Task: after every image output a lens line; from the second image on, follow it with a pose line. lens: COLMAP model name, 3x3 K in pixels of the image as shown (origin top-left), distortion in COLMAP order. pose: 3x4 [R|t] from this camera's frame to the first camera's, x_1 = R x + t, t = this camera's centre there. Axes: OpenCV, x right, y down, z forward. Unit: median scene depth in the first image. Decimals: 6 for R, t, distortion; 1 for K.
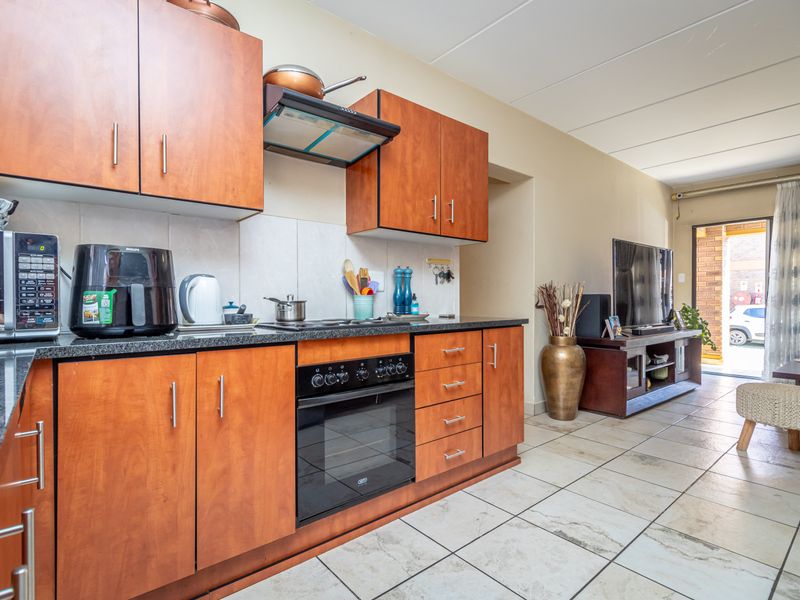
lens RADIAL K [[412.3, 0, 403.5], [0, 412.3, 304.1], [0, 0, 1]] dist [0.001202, 0.001856]
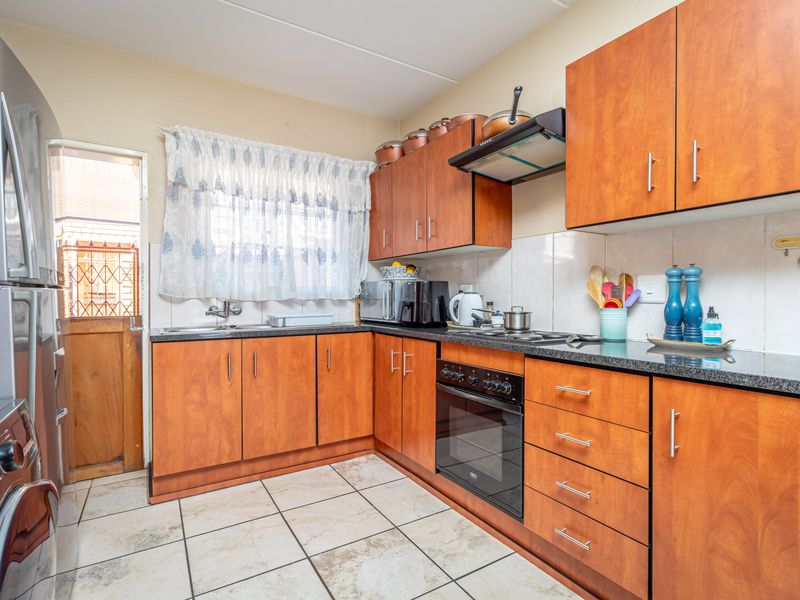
lens RADIAL K [[412.3, 0, 401.0], [0, 412.3, 301.6], [0, 0, 1]] dist [0.001202, 0.001856]
pose [[-0.149808, 0.015569, -0.988592, 0.896551], [-0.009023, 0.999813, 0.017113, -0.051816], [0.988674, 0.011484, -0.149640, 0.845709]]
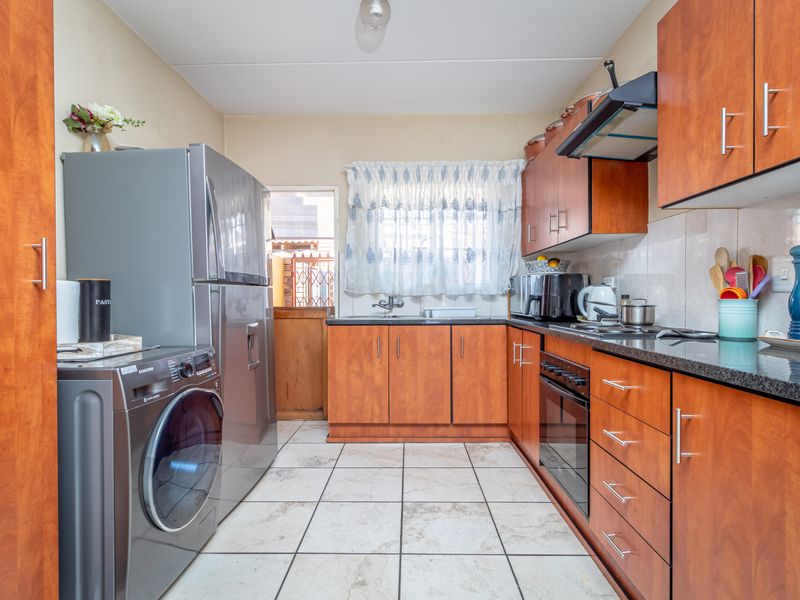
lens RADIAL K [[412.3, 0, 401.0], [0, 412.3, 301.4], [0, 0, 1]] dist [0.001202, 0.001856]
pose [[-0.658293, 0.014749, -0.752617, 0.871982], [-0.000590, 0.999798, 0.020108, -0.035811], [0.752761, 0.013681, -0.658151, 1.221606]]
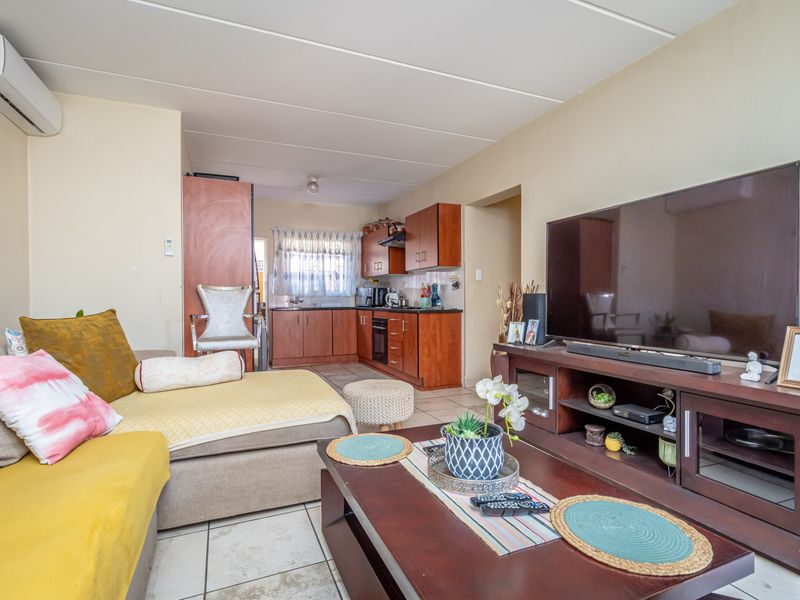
lens RADIAL K [[412.3, 0, 400.7], [0, 412.3, 301.9], [0, 0, 1]] dist [0.001202, 0.001856]
pose [[-0.287596, 0.011399, -0.957684, 2.576937], [-0.004578, 0.999901, 0.013277, -0.027404], [0.957741, 0.008202, -0.287515, 1.824809]]
